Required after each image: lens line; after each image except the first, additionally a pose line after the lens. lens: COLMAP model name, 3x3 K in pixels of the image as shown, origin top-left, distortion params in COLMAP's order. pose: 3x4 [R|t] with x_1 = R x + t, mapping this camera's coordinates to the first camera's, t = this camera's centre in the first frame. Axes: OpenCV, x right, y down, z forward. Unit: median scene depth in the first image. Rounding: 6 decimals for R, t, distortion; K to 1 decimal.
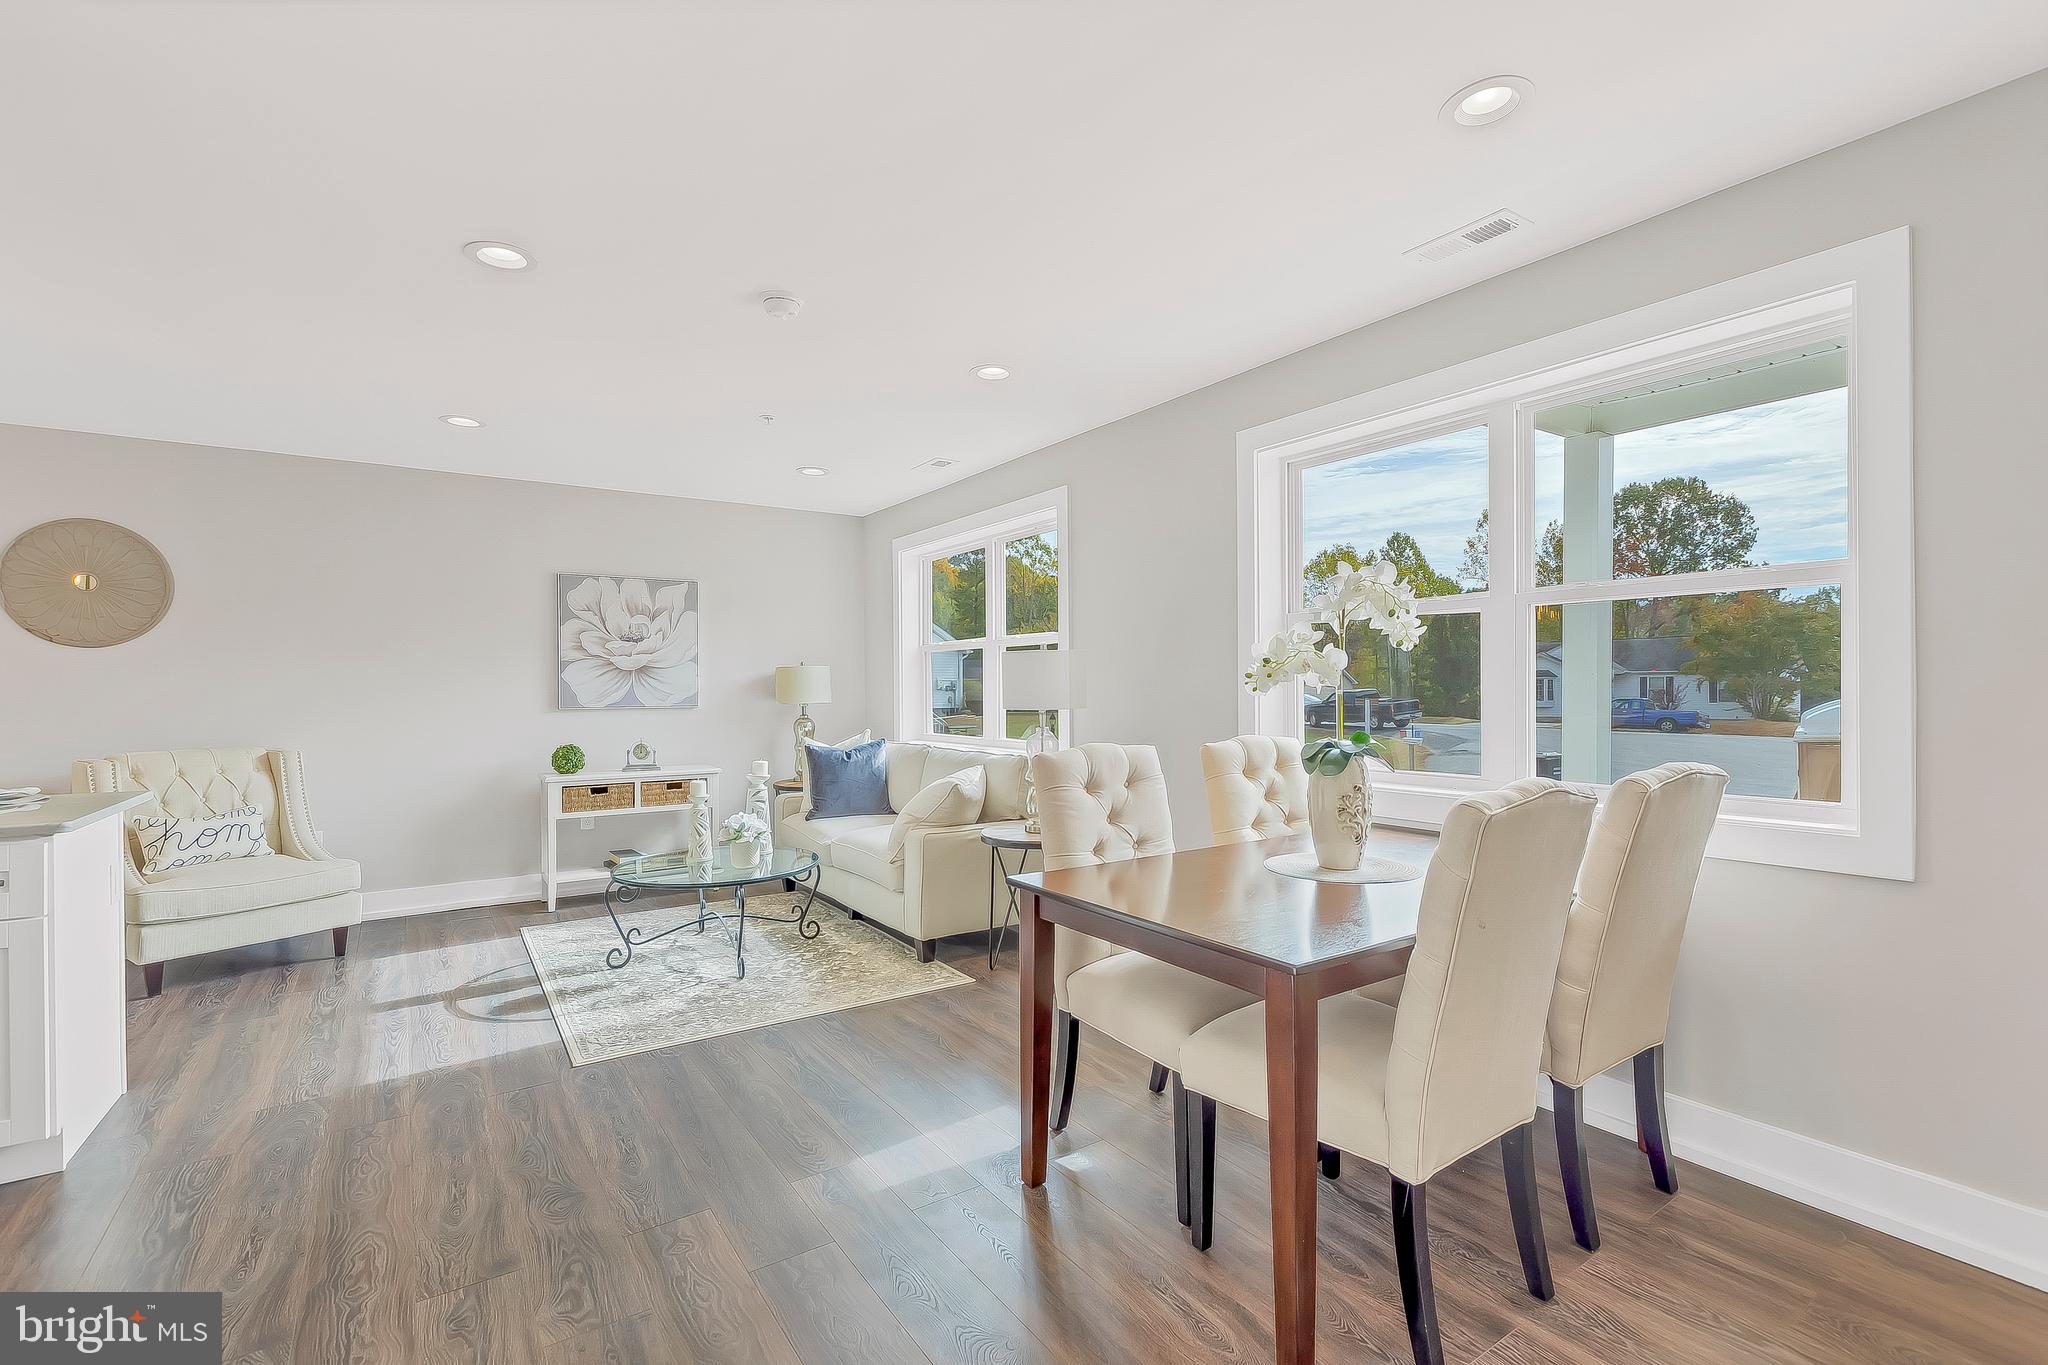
lens RADIAL K [[918.0, 0, 1017.2], [0, 918.0, 692.3], [0, 0, 1]] dist [0.002068, -0.000333]
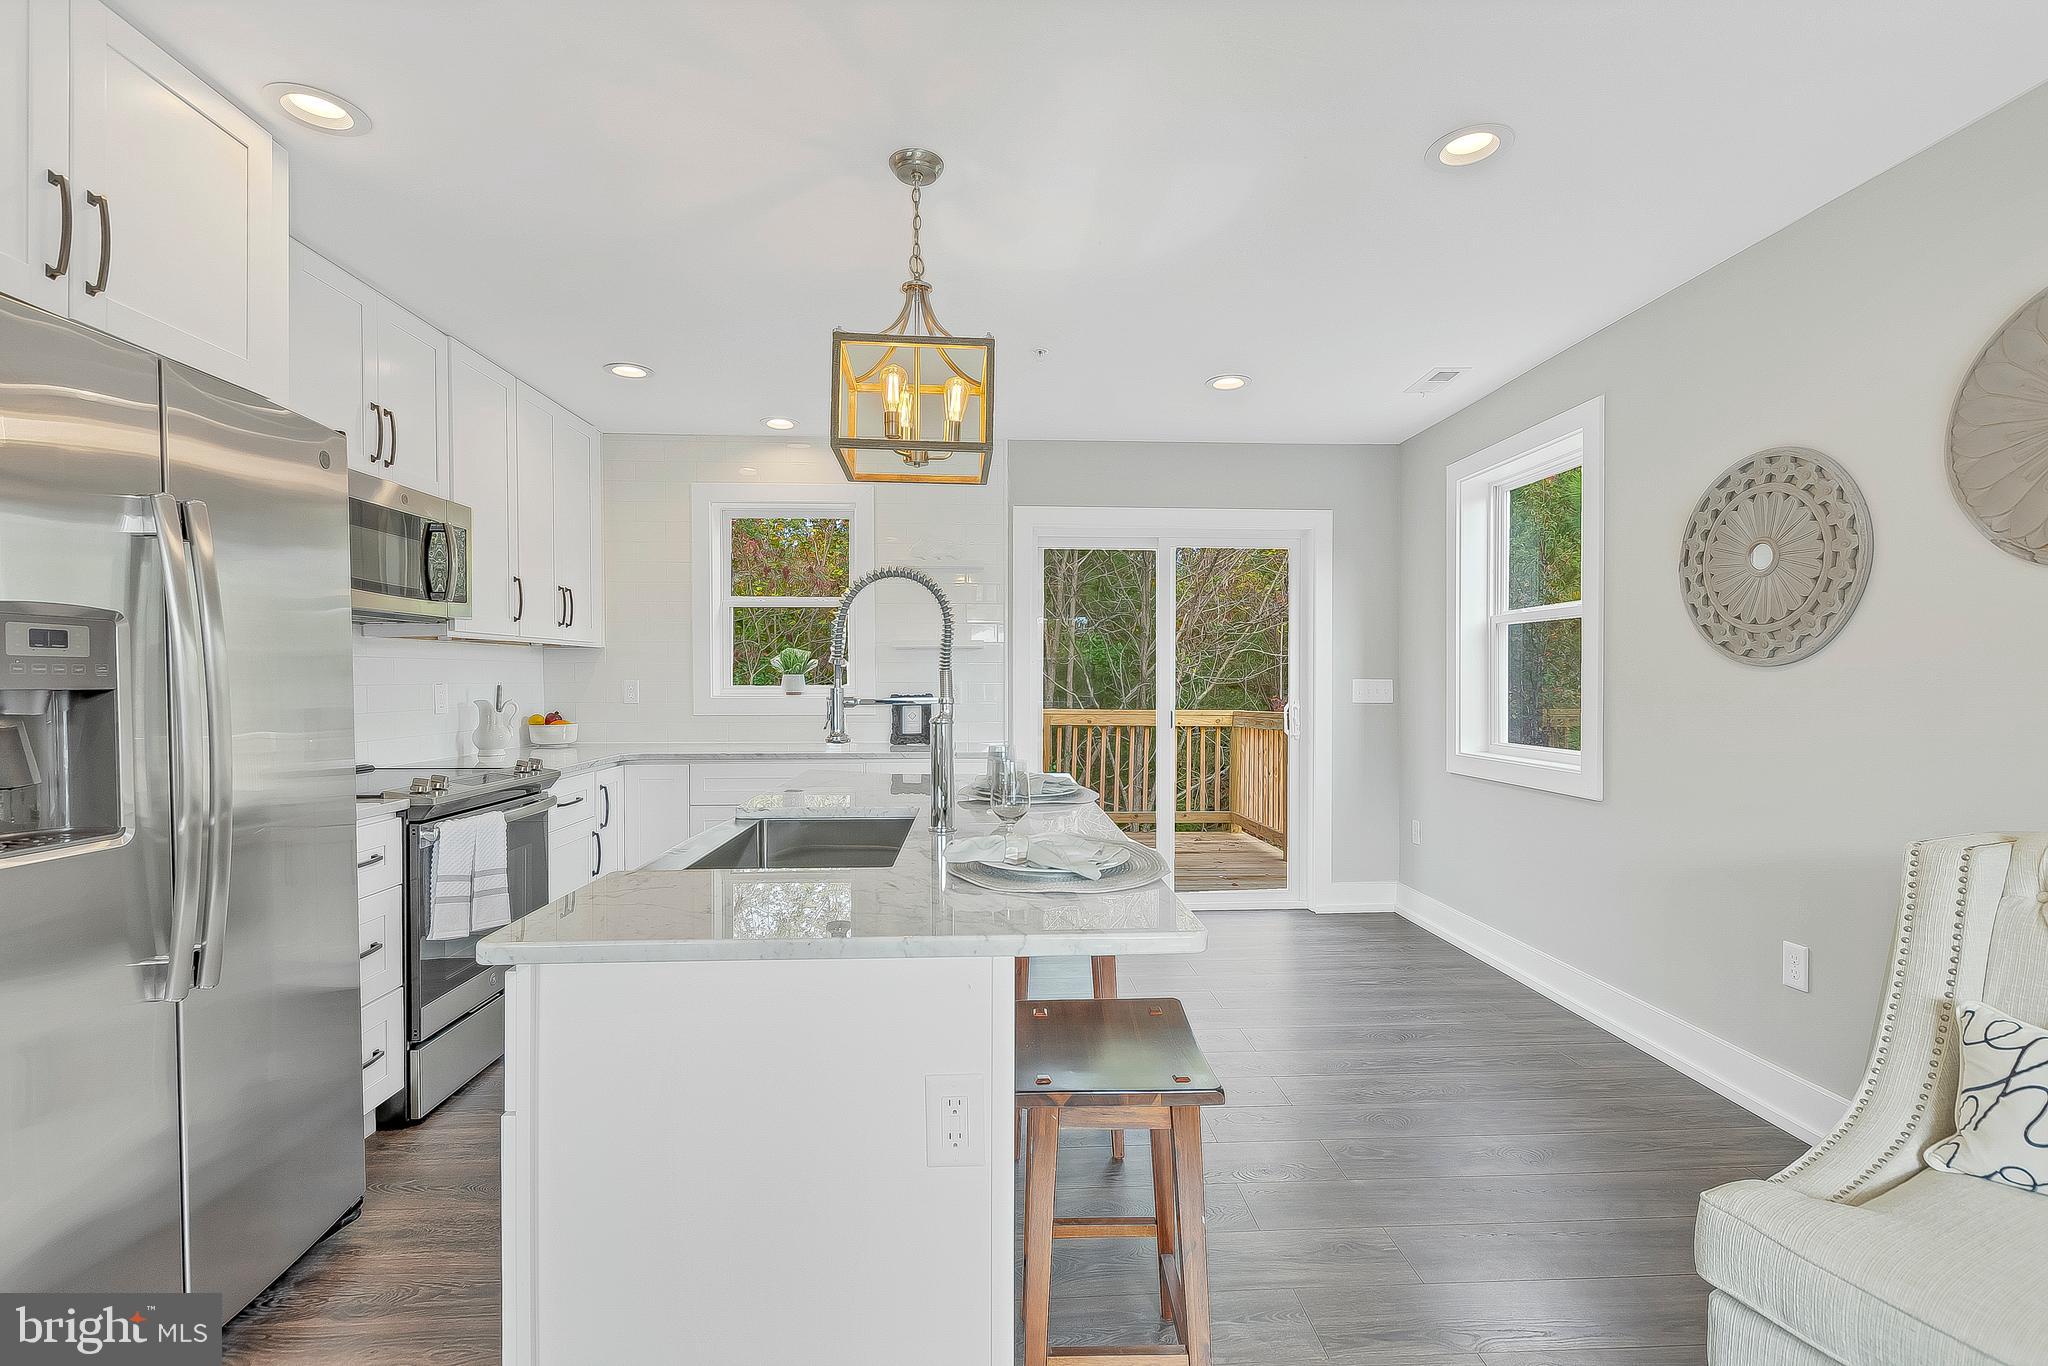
lens RADIAL K [[919.9, 0, 1026.5], [0, 919.9, 688.0], [0, 0, 1]] dist [0.007214, -0.000883]
pose [[-0.511225, 0.014724, -0.859321, -0.394630], [0.001320, 0.999866, 0.016346, -0.001234], [0.859446, 0.007222, -0.511176, 0.782942]]
